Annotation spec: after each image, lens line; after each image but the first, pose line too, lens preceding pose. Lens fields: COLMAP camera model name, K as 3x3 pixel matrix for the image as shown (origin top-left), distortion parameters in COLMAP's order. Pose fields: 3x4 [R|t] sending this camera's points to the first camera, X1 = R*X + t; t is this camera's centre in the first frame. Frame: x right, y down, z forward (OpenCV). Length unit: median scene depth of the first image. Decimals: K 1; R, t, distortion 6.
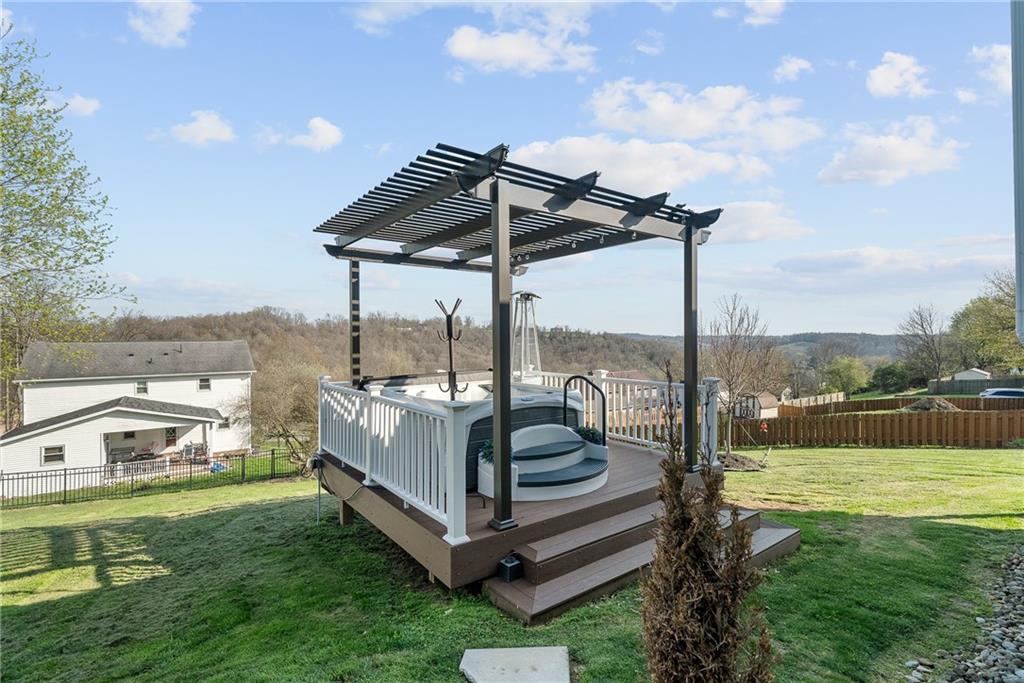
lens RADIAL K [[477.5, 0, 517.4], [0, 477.5, 339.8], [0, 0, 1]] dist [0.006525, 0.000761]
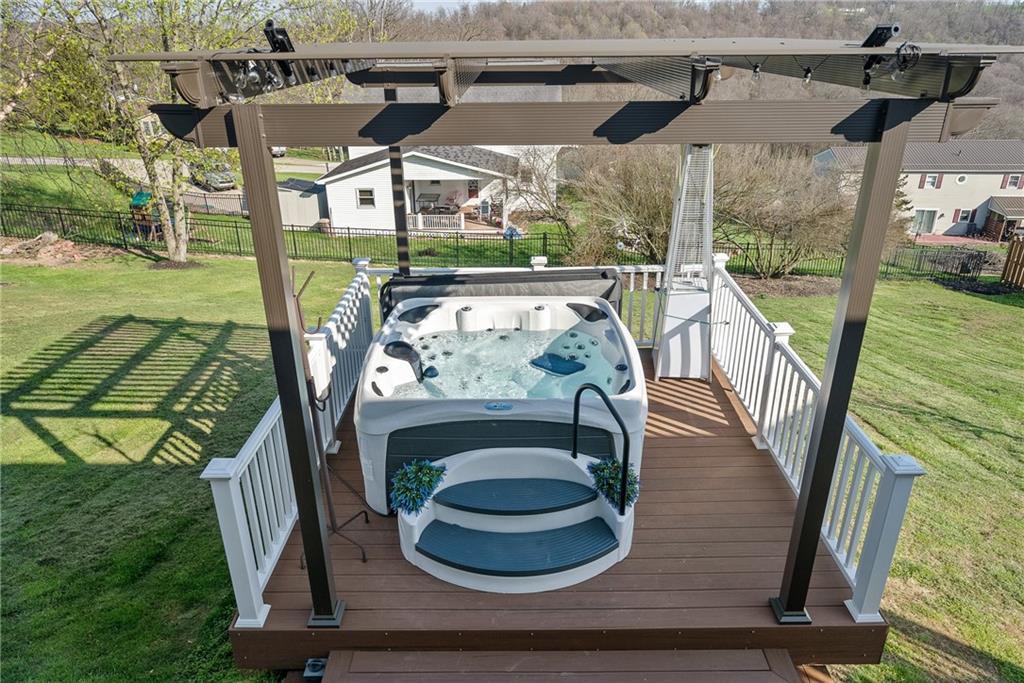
lens RADIAL K [[690.7, 0, 516.5], [0, 690.7, 337.6], [0, 0, 1]] dist [0.007341, 0.000886]
pose [[0.799188, 0.239742, -0.551200, 0.381790], [0.004005, 0.914871, 0.403725, -0.232619], [0.601067, -0.324860, 0.730194, 0.319617]]
